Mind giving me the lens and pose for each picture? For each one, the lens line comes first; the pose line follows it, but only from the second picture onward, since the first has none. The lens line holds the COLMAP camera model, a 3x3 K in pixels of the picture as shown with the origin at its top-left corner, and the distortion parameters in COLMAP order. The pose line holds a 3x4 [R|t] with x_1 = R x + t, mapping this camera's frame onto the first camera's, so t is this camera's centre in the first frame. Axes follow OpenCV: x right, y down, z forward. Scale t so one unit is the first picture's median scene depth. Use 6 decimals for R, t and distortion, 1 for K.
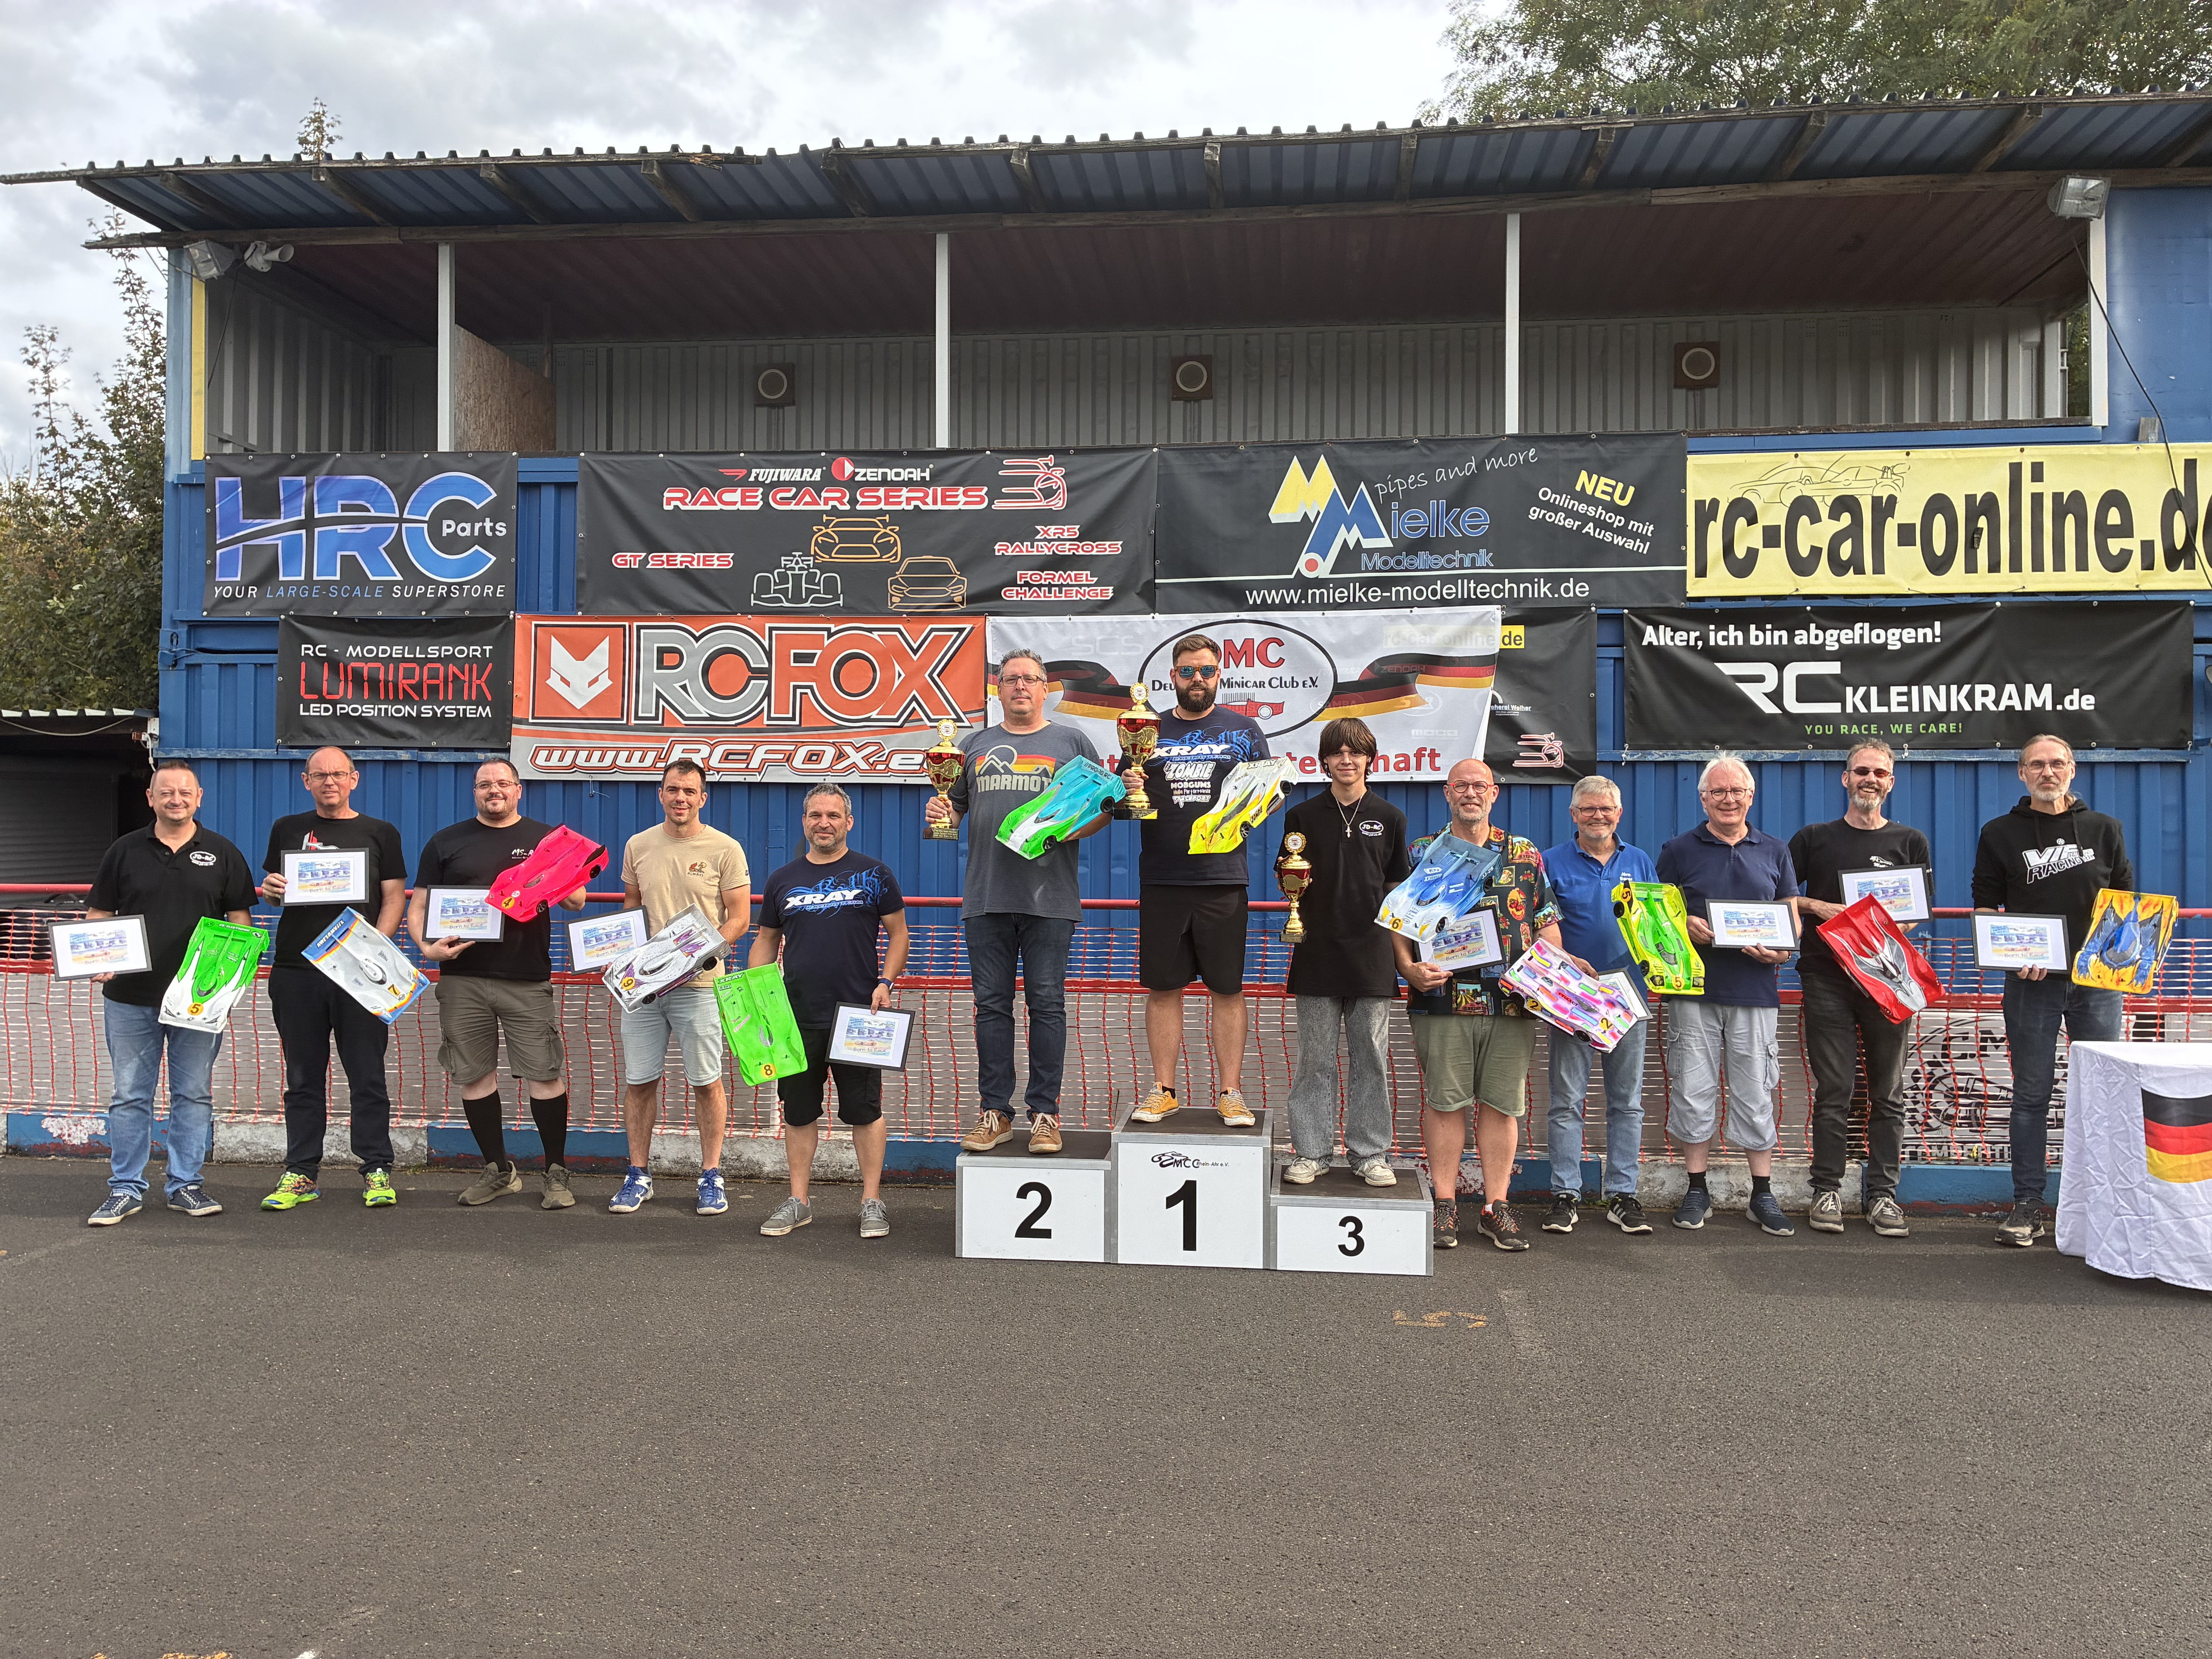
lens RADIAL K [[1700.1, 0, 1134.7], [0, 1700.1, 822.8], [0, 0, 1]] dist [0.052938, -0.078169]
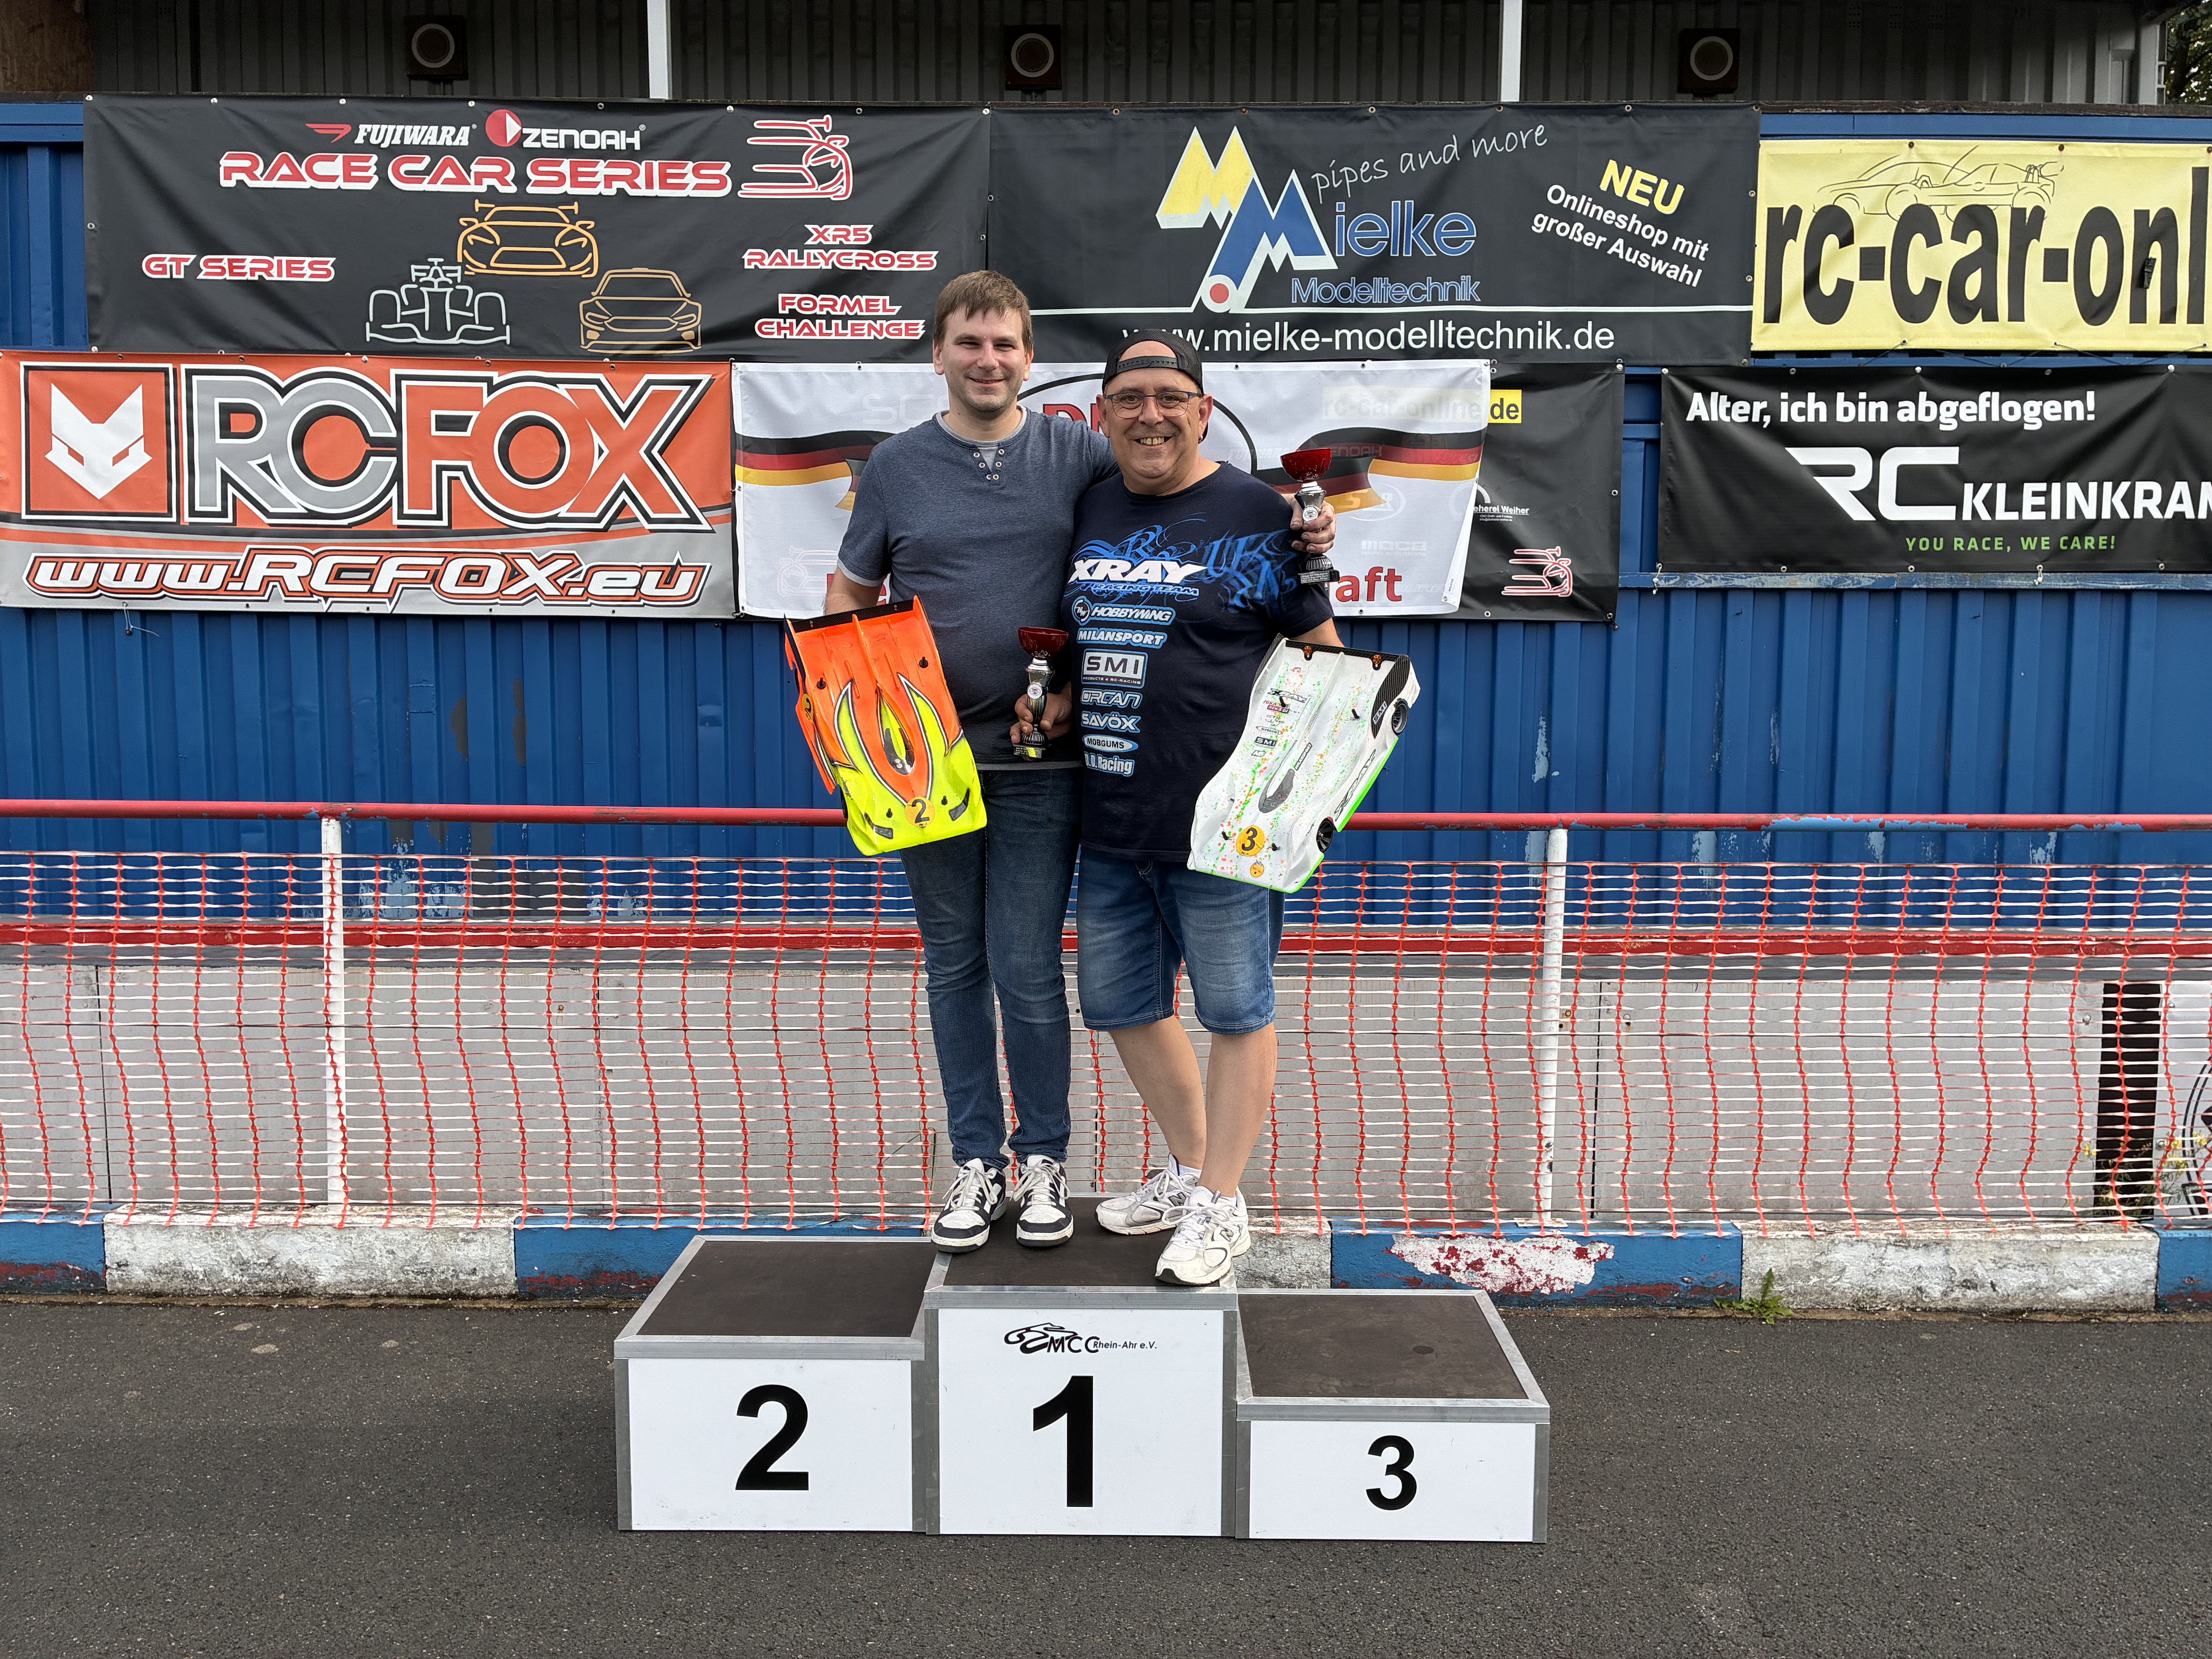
lens RADIAL K [[1683.1, 0, 1133.9], [0, 1683.1, 832.7], [0, 0, 1]] dist [0.021688, -0.006028]
pose [[0.994542, -0.009174, 0.103933, -0.001611], [-0.000356, 0.995823, 0.091309, 0.000985], [-0.104337, -0.090847, 0.990384, 0.319054]]
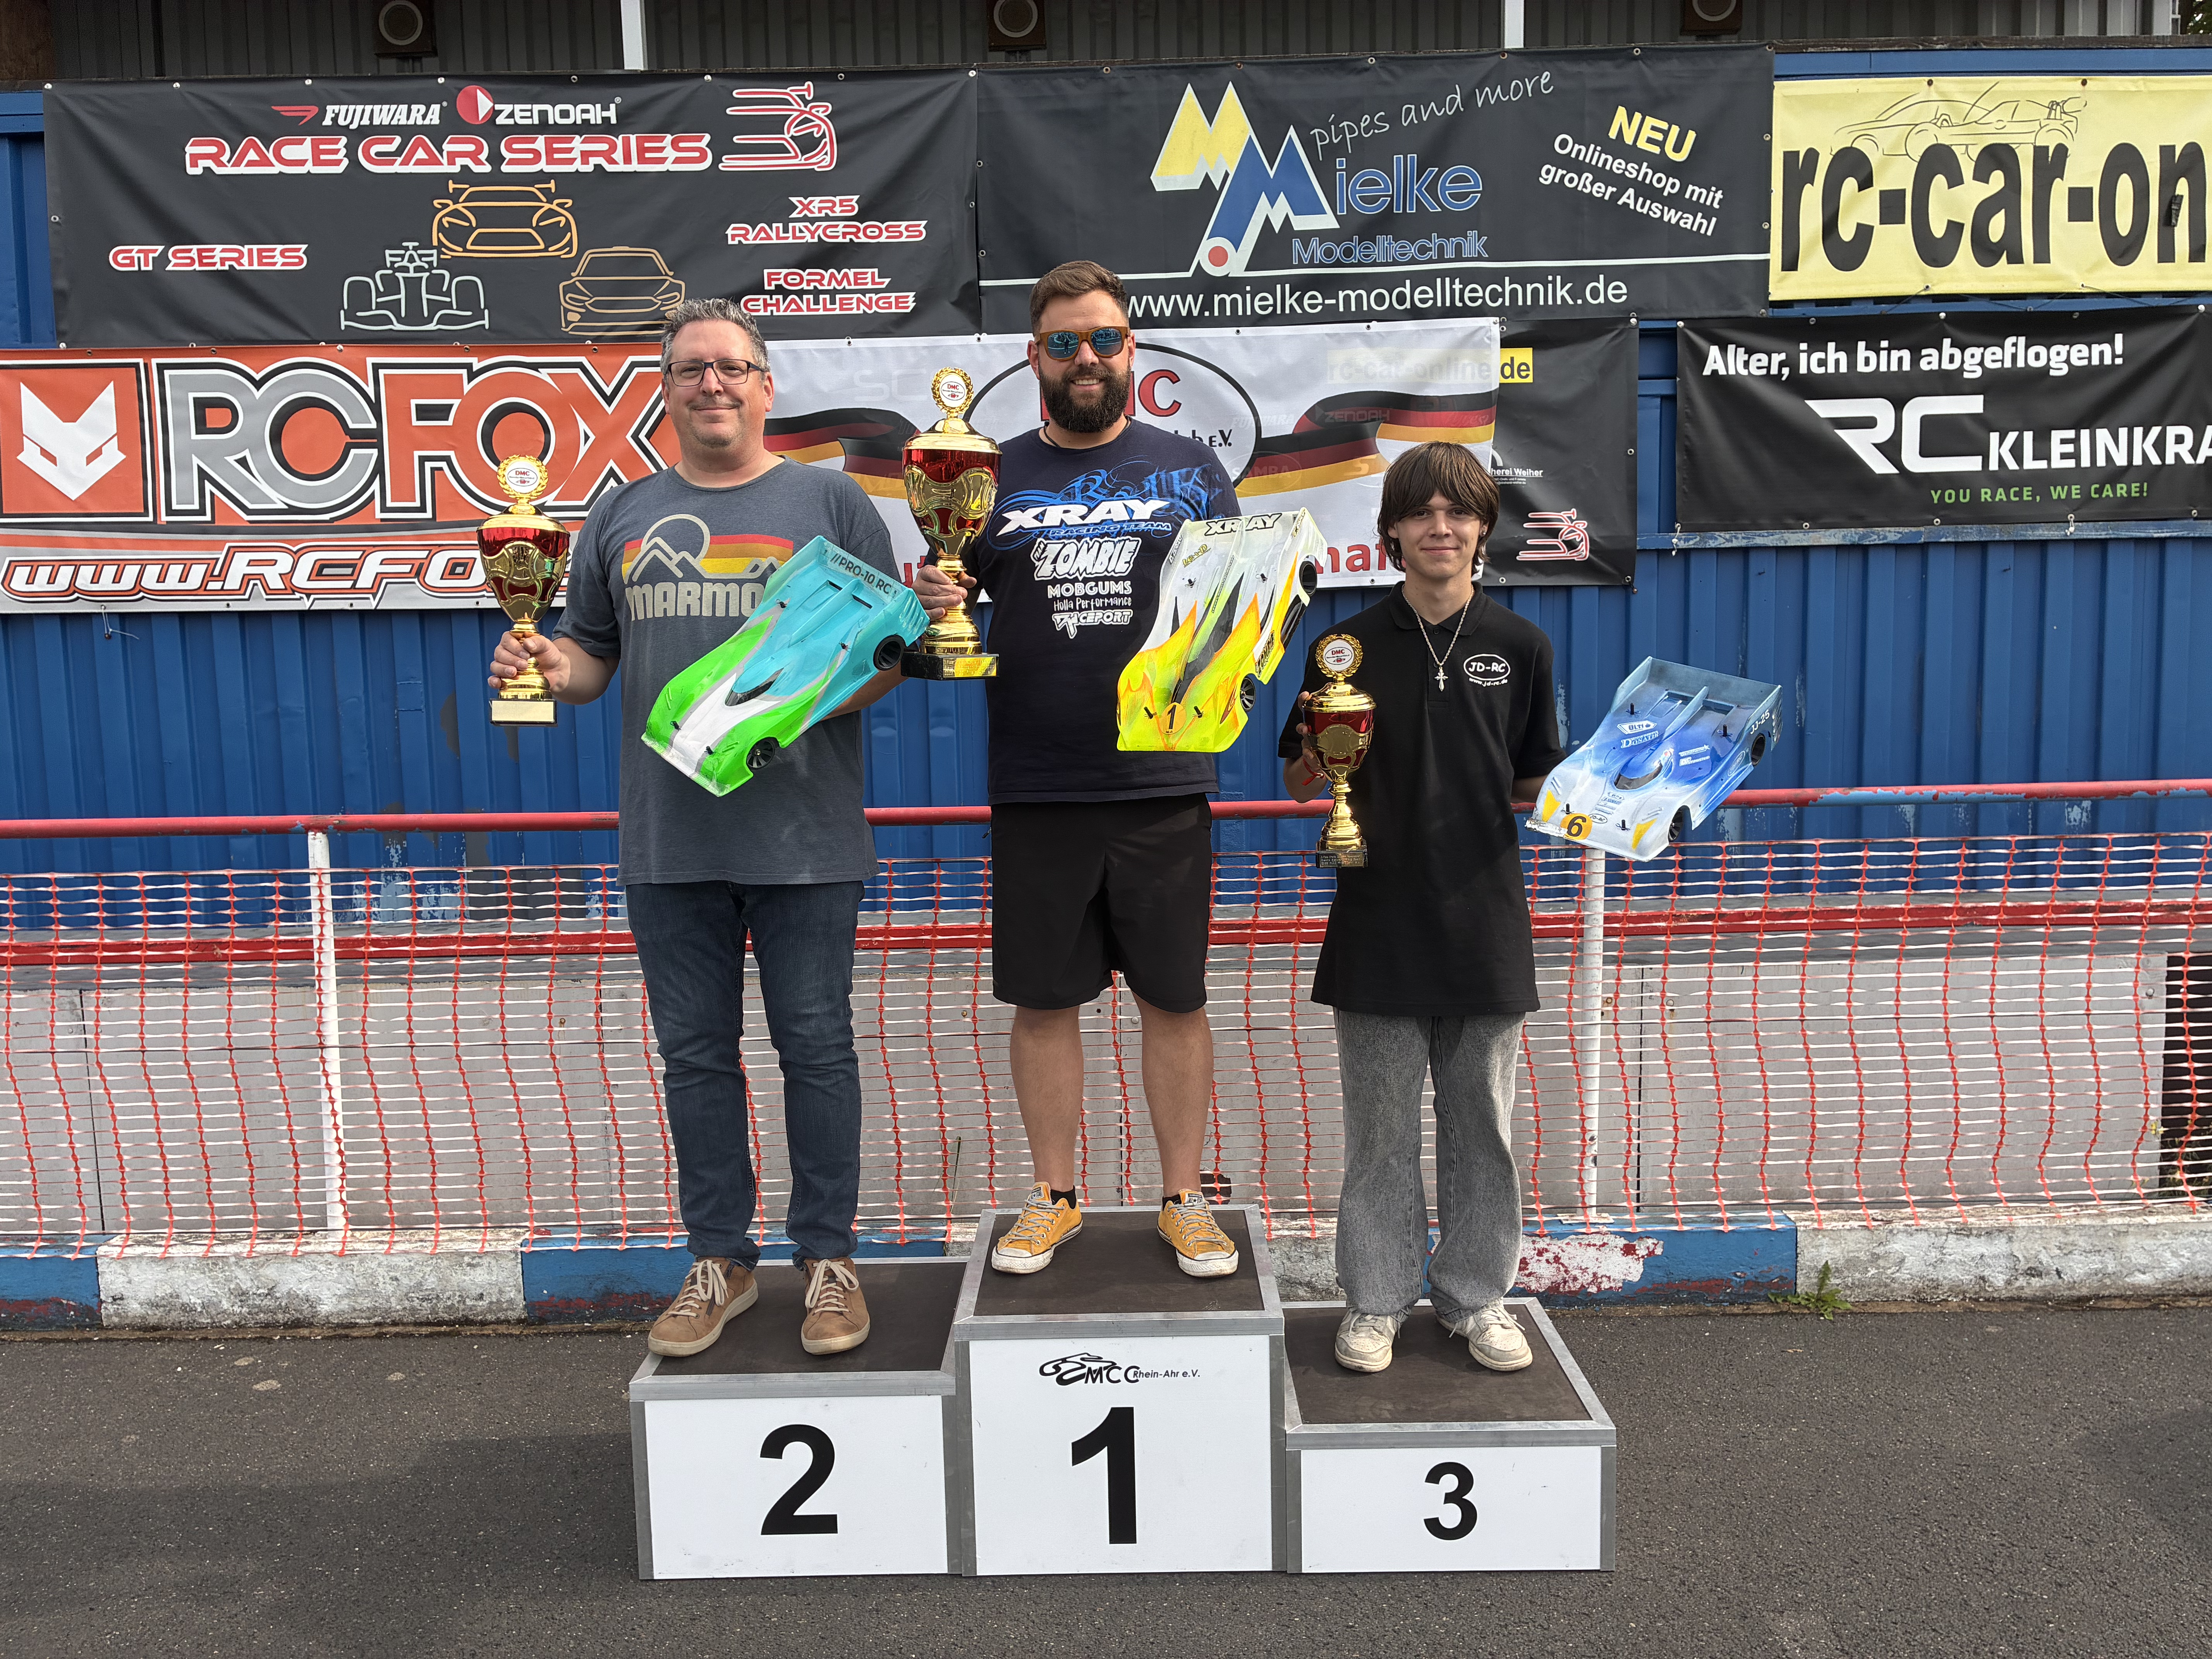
lens RADIAL K [[1687.3, 0, 1122.9], [0, 1687.3, 821.5], [0, 0, 1]] dist [0.022049, -0.009980]
pose [[0.994355, -0.036119, 0.099770, -0.005448], [0.025611, 0.994178, 0.104661, -0.004004], [-0.102969, -0.101515, 0.989491, 0.336311]]
